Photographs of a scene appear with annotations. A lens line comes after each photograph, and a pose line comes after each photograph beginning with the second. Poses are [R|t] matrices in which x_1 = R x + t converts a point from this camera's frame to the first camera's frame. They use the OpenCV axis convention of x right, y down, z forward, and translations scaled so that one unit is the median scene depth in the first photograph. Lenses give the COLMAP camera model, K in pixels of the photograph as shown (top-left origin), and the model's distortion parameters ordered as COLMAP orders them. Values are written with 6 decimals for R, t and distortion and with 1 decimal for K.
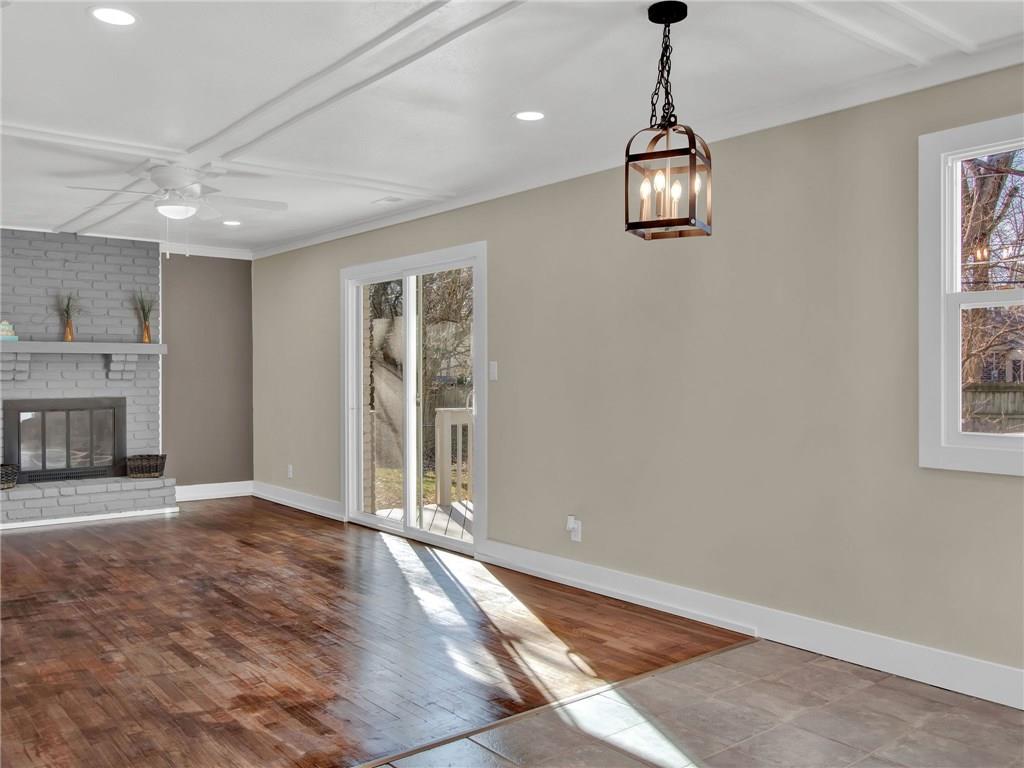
lens RADIAL K [[817.6, 0, 511.1], [0, 817.6, 373.7], [0, 0, 1]] dist [-0.025081, 0.002519]
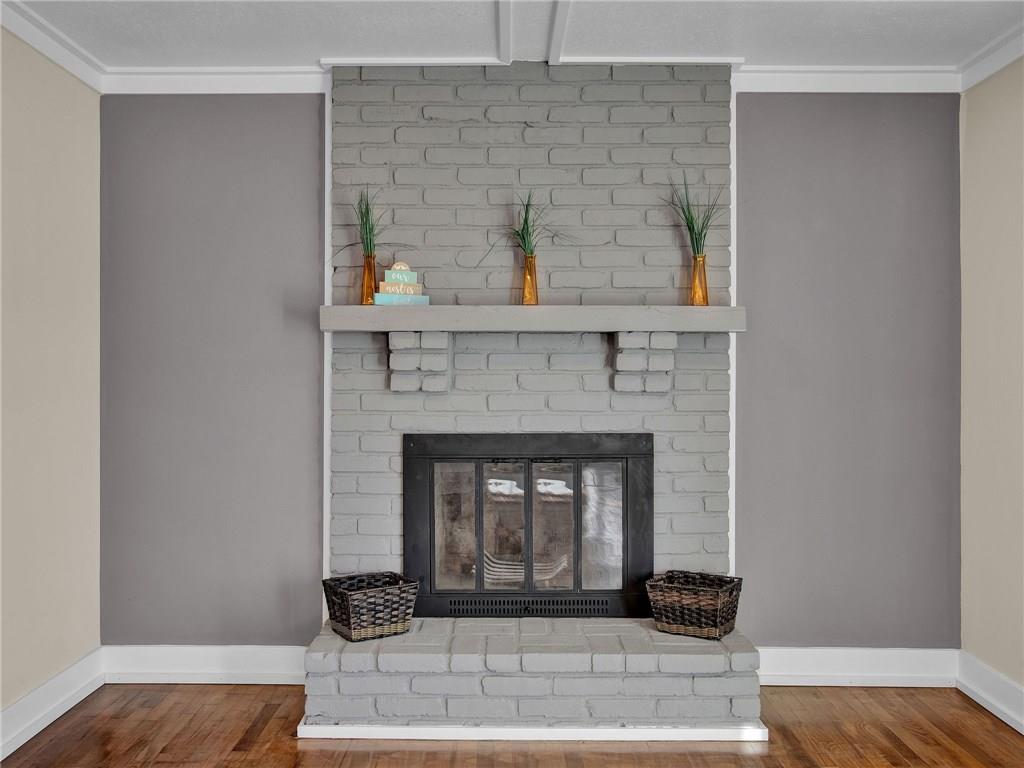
lens RADIAL K [[900.2, 0, 515.6], [0, 900.2, 381.1], [0, 0, 1]] dist [0.004653, 0.013342]
pose [[0.761387, 0.005779, -0.648272, -0.233091], [-0.004071, 0.999983, 0.004133, -0.000352], [0.648285, -0.000508, 0.761397, 0.622224]]
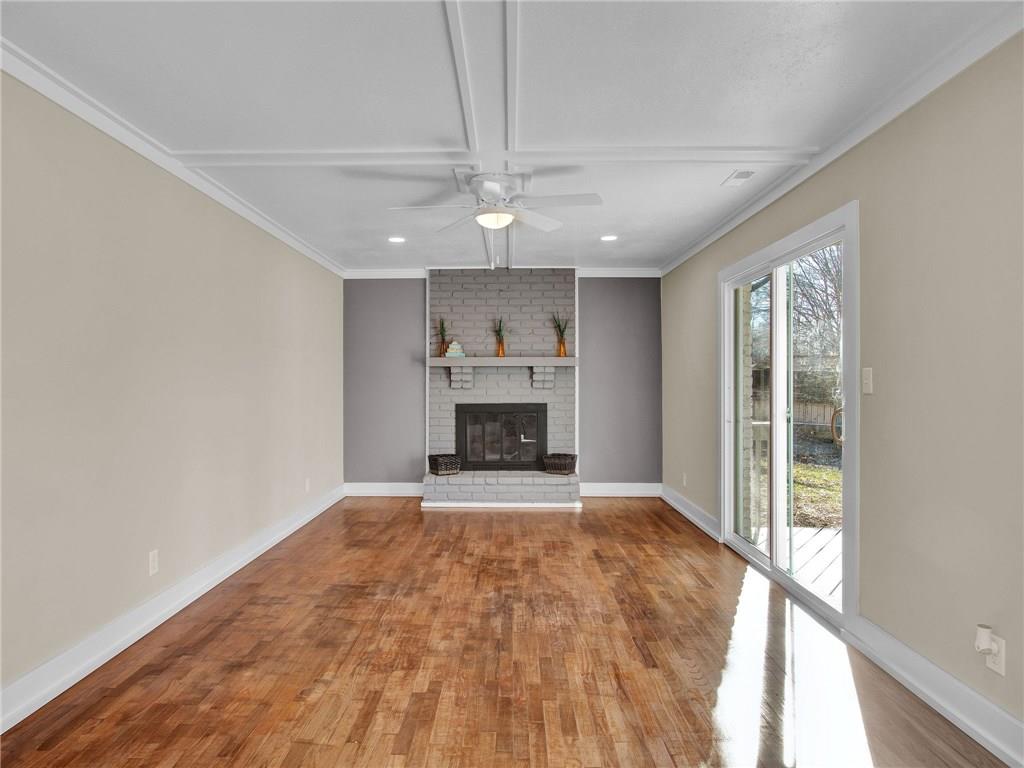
lens RADIAL K [[616.3, 0, 519.0], [0, 616.3, 380.5], [0, 0, 1]] dist [-0.017749, 0.004059]
pose [[0.767215, -0.001134, -0.641389, 0.067256], [-0.001265, 0.999994, -0.003282, -0.000959], [0.641388, 0.003330, 0.767209, 0.308535]]
